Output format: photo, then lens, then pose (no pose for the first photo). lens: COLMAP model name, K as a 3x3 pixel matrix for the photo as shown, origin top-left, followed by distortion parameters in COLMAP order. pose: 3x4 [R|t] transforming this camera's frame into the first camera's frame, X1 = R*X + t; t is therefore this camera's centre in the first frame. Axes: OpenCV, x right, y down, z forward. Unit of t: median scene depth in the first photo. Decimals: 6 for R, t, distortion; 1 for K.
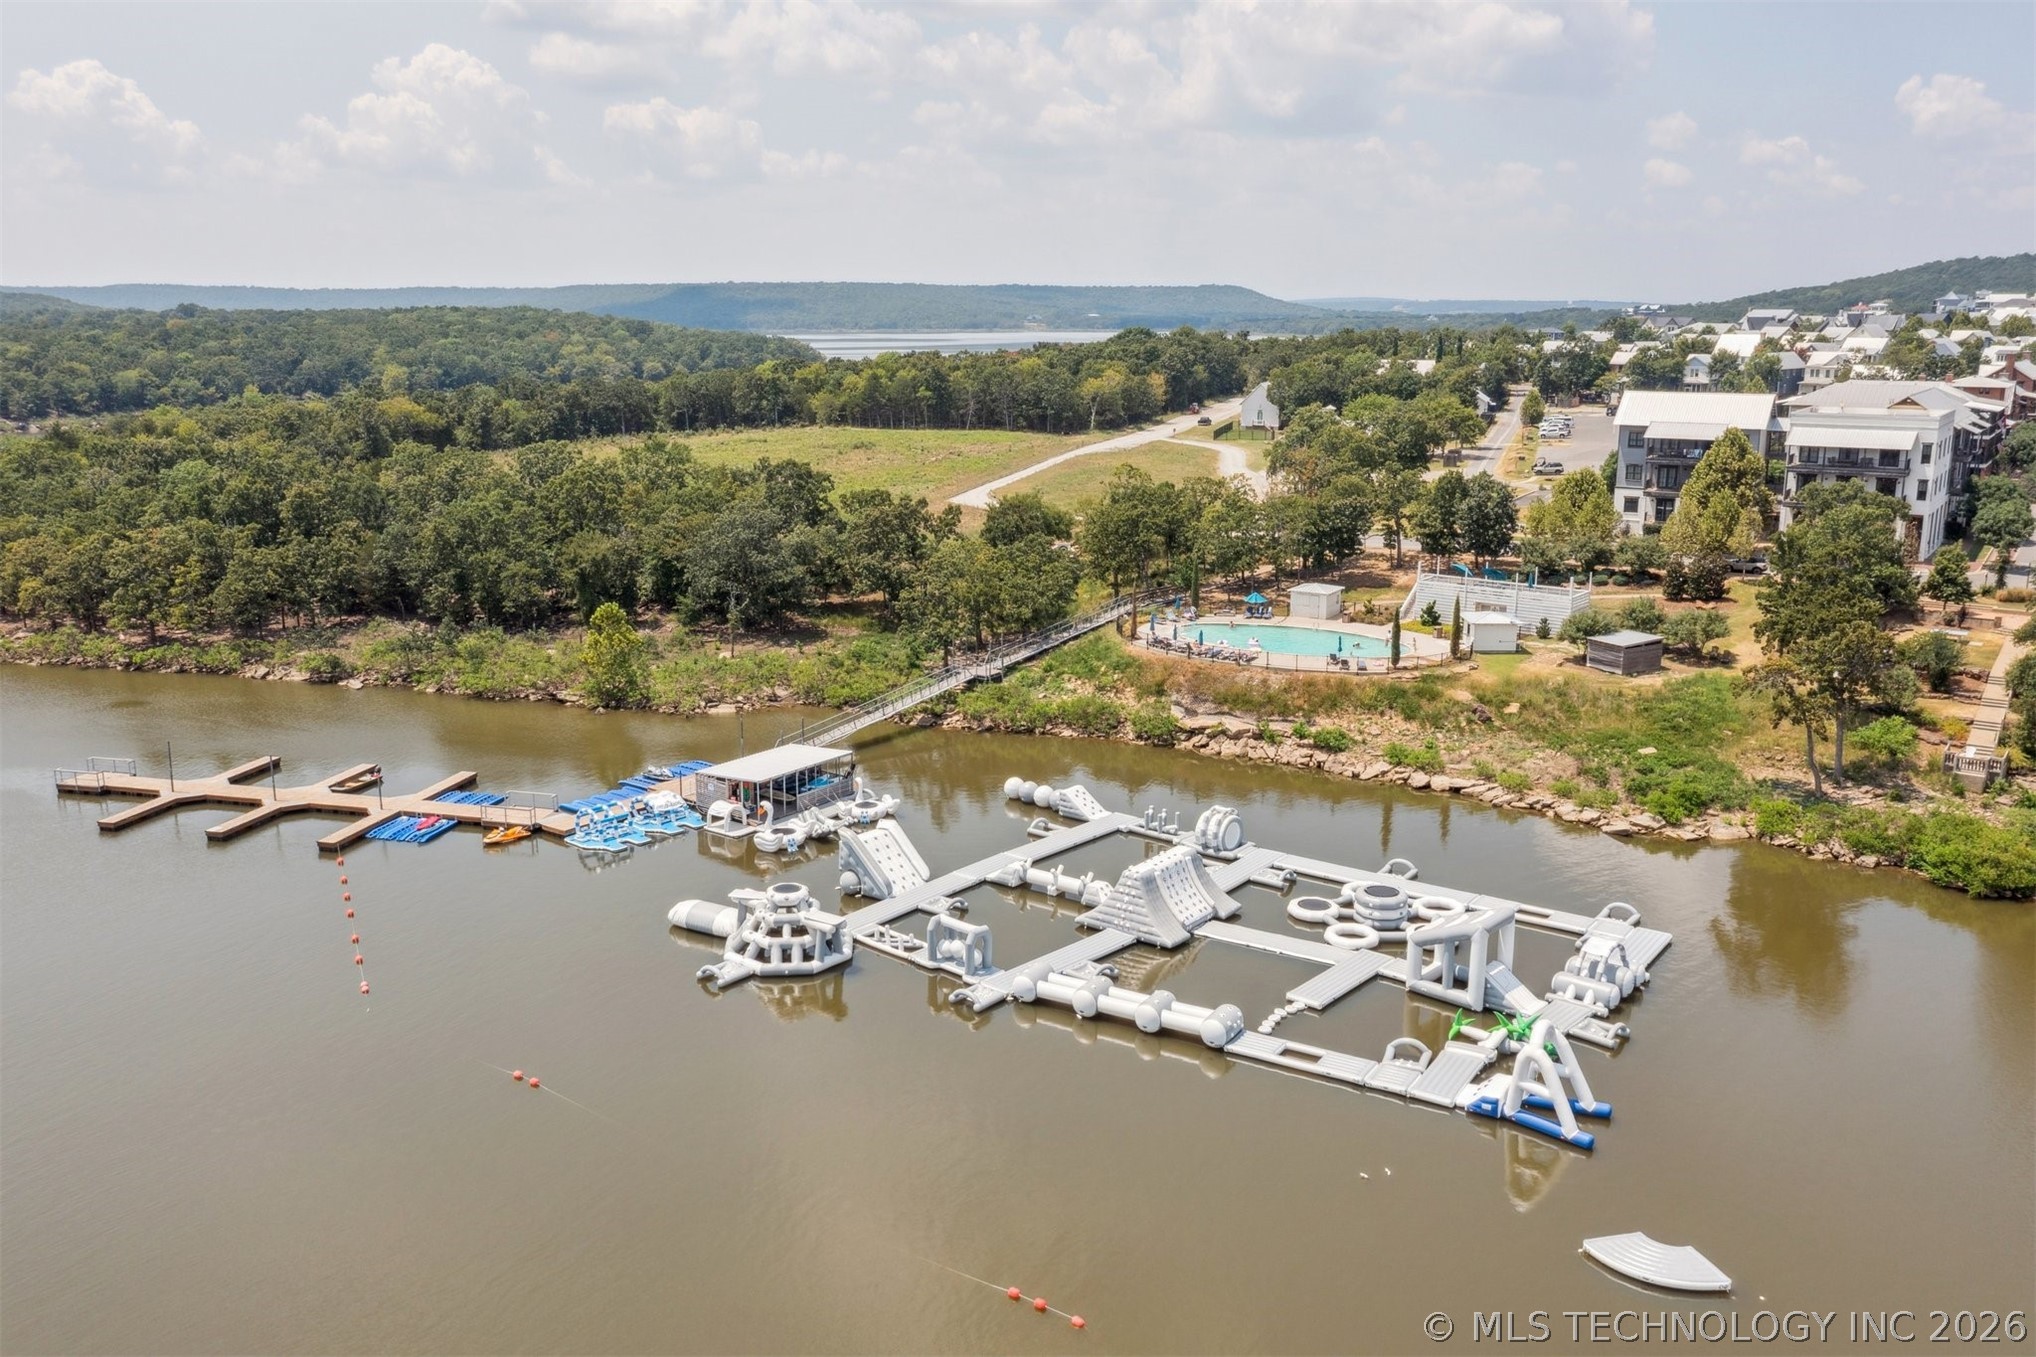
lens RADIAL K [[1636.8, 0, 1018.0], [0, 1636.8, 678.5], [0, 0, 1]] dist [-0.011834, -0.002914]
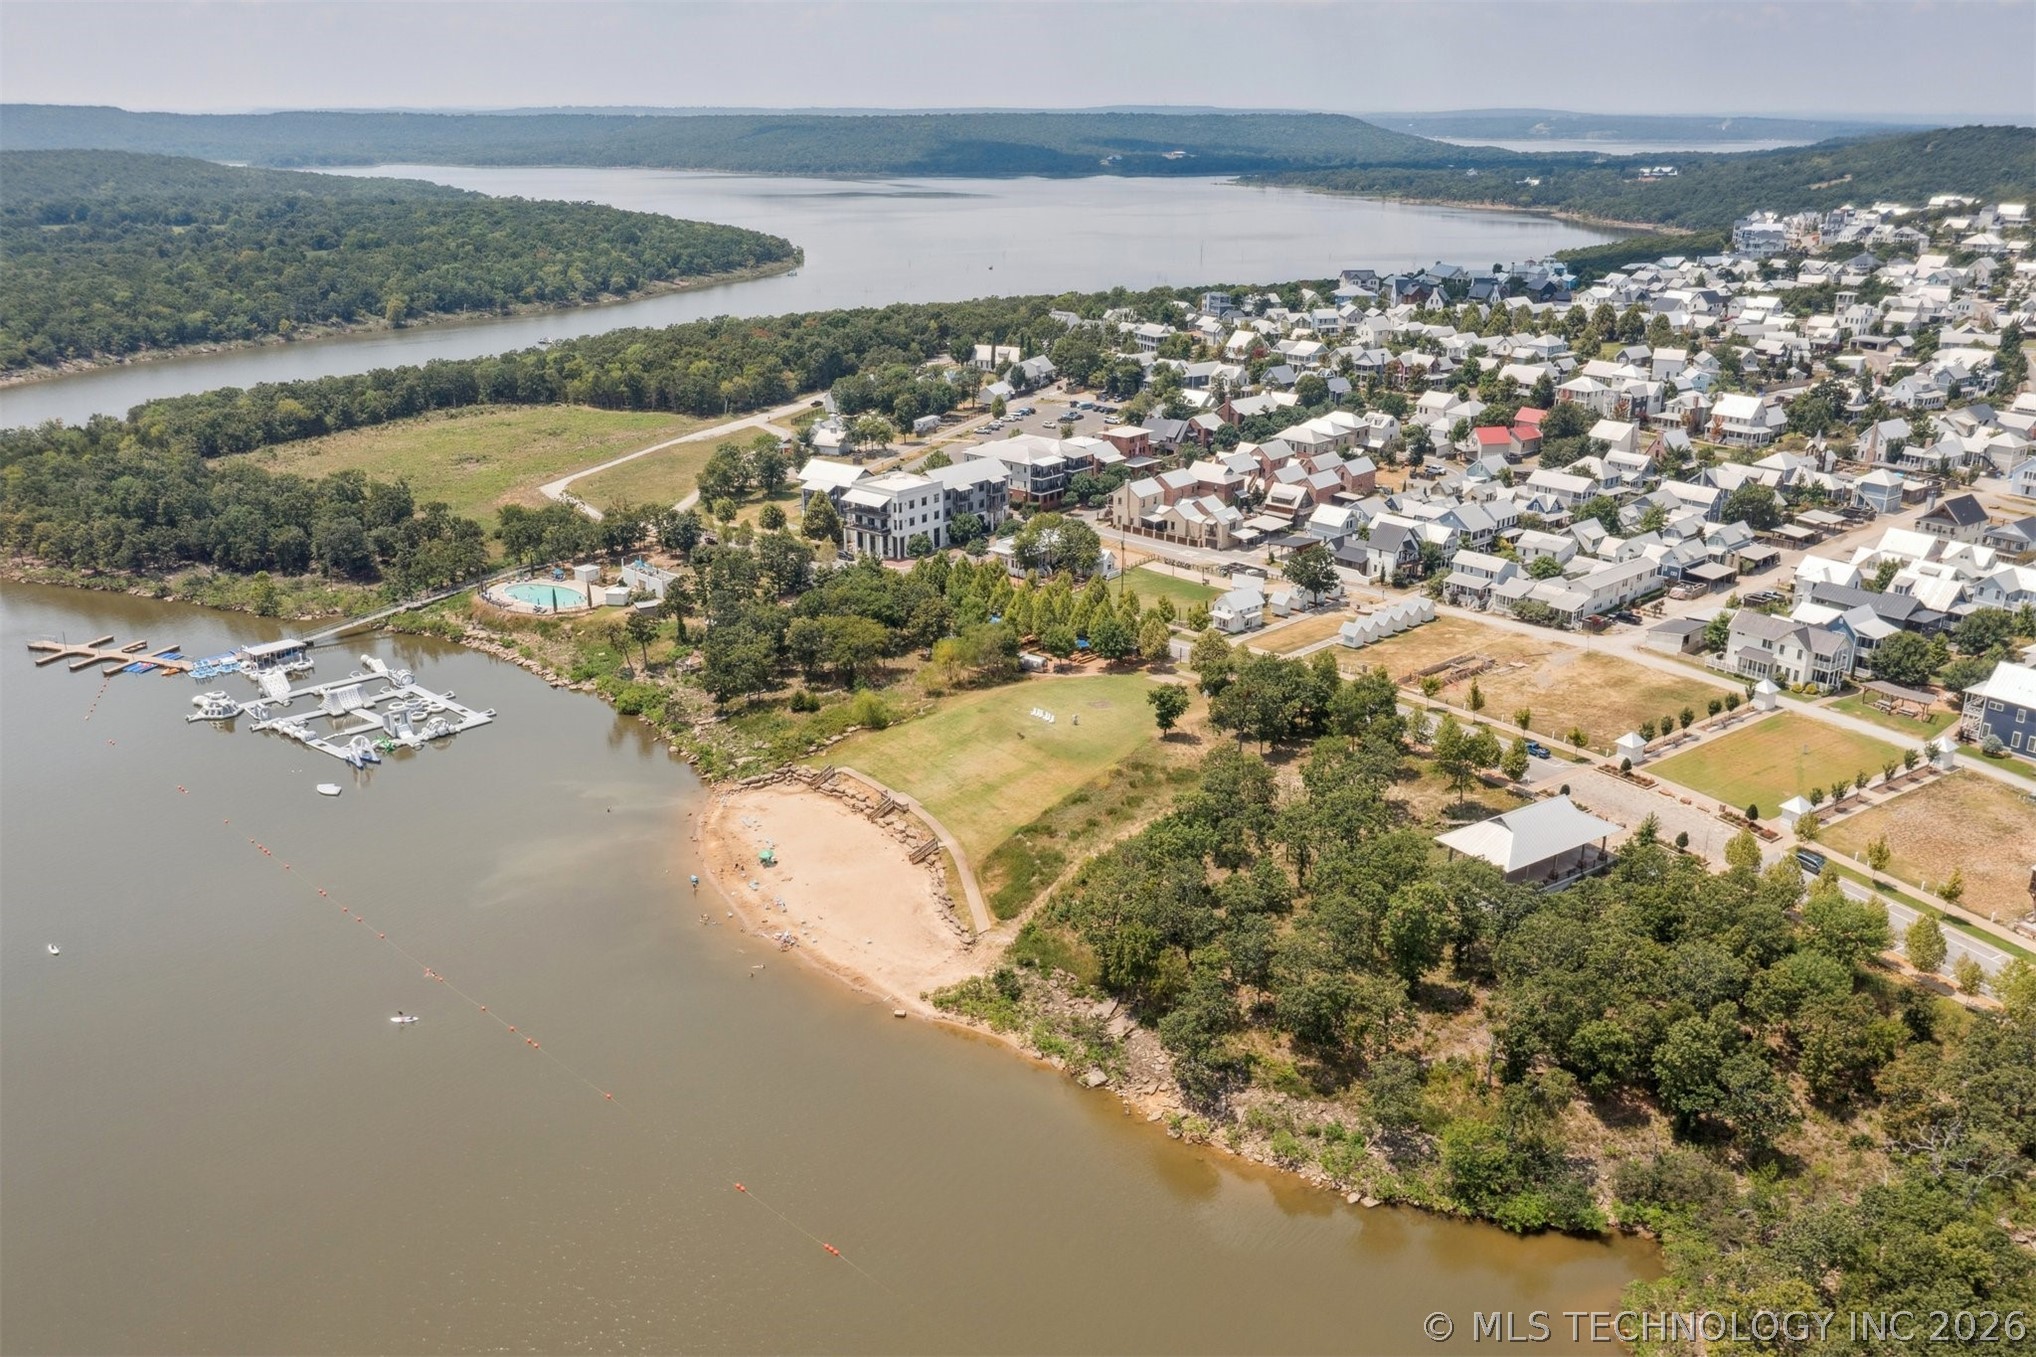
lens RADIAL K [[1636.8, 0, 1018.0], [0, 1636.8, 678.5], [0, 0, 1]] dist [-0.011834, -0.002914]
pose [[0.994555, 0.036776, -0.097513, 0.936528], [-0.025367, 0.992954, 0.115756, -0.168250], [0.101083, -0.112652, 0.988480, -1.079564]]
